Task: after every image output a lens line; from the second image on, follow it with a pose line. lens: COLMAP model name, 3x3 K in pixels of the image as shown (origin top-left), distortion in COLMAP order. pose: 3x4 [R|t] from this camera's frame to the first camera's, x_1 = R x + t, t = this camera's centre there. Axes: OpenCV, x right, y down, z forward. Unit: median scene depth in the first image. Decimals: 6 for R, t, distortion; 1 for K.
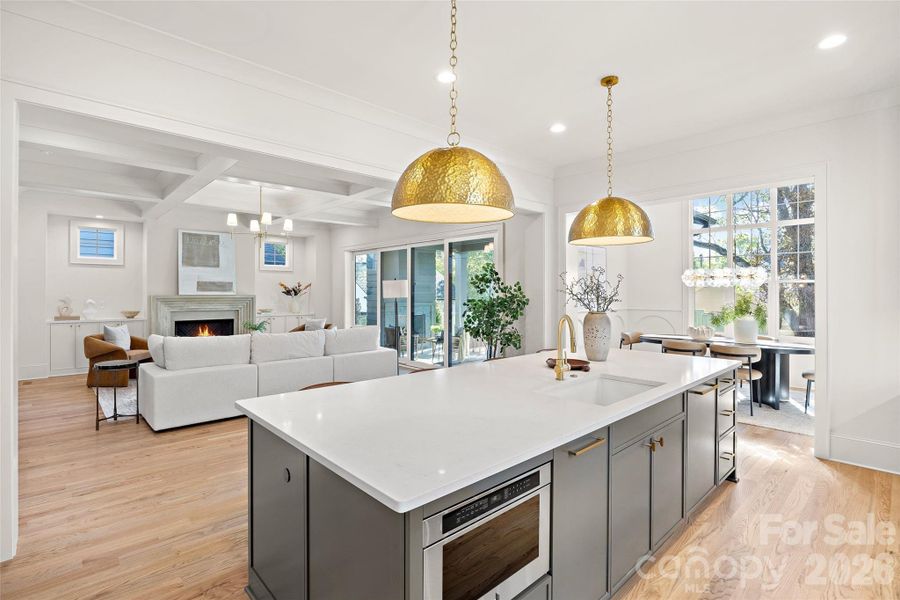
lens RADIAL K [[406.4, 0, 450.0], [0, 406.4, 300.0], [0, 0, 1]] dist [-0.030155, -0.000362]
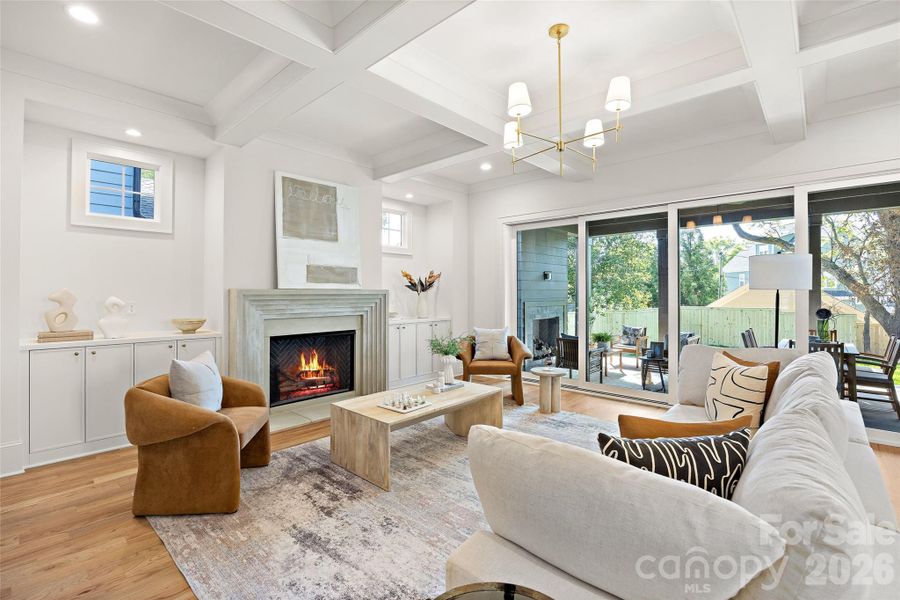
lens RADIAL K [[395.7, 0, 449.3], [0, 395.7, 292.8], [0, 0, 1]] dist [-0.028331, -0.000311]
pose [[0.998314, -0.001235, 0.058039, -0.479949], [0.002274, 0.999838, -0.017839, 0.002760], [-0.058007, 0.017941, 0.998155, 0.457892]]
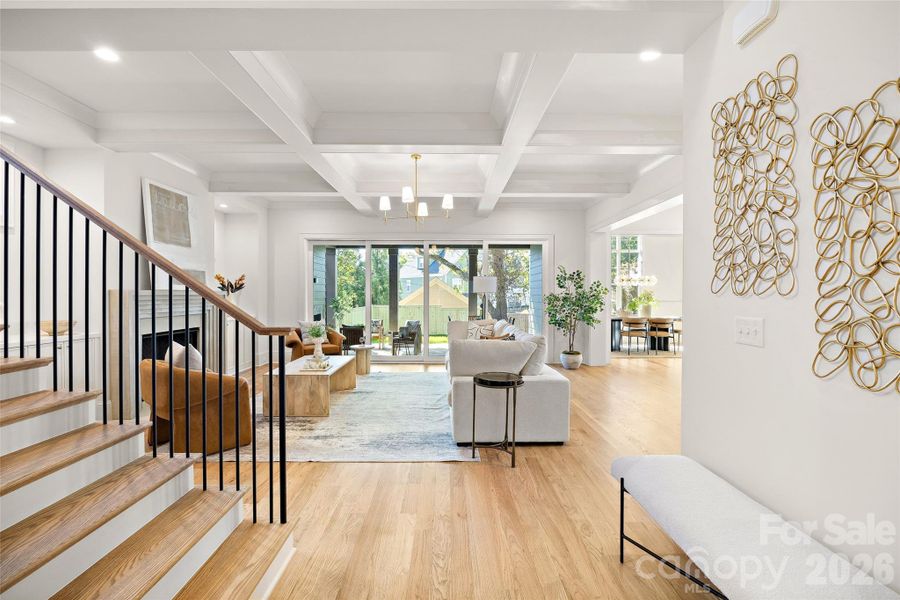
lens RADIAL K [[395.7, 0, 449.3], [0, 395.7, 292.8], [0, 0, 1]] dist [-0.028331, -0.000311]
pose [[0.684025, 0.002067, 0.729456, -0.800123], [0.014158, 0.999770, -0.016108, 0.007123], [-0.729321, 0.021346, 0.683838, 0.301181]]
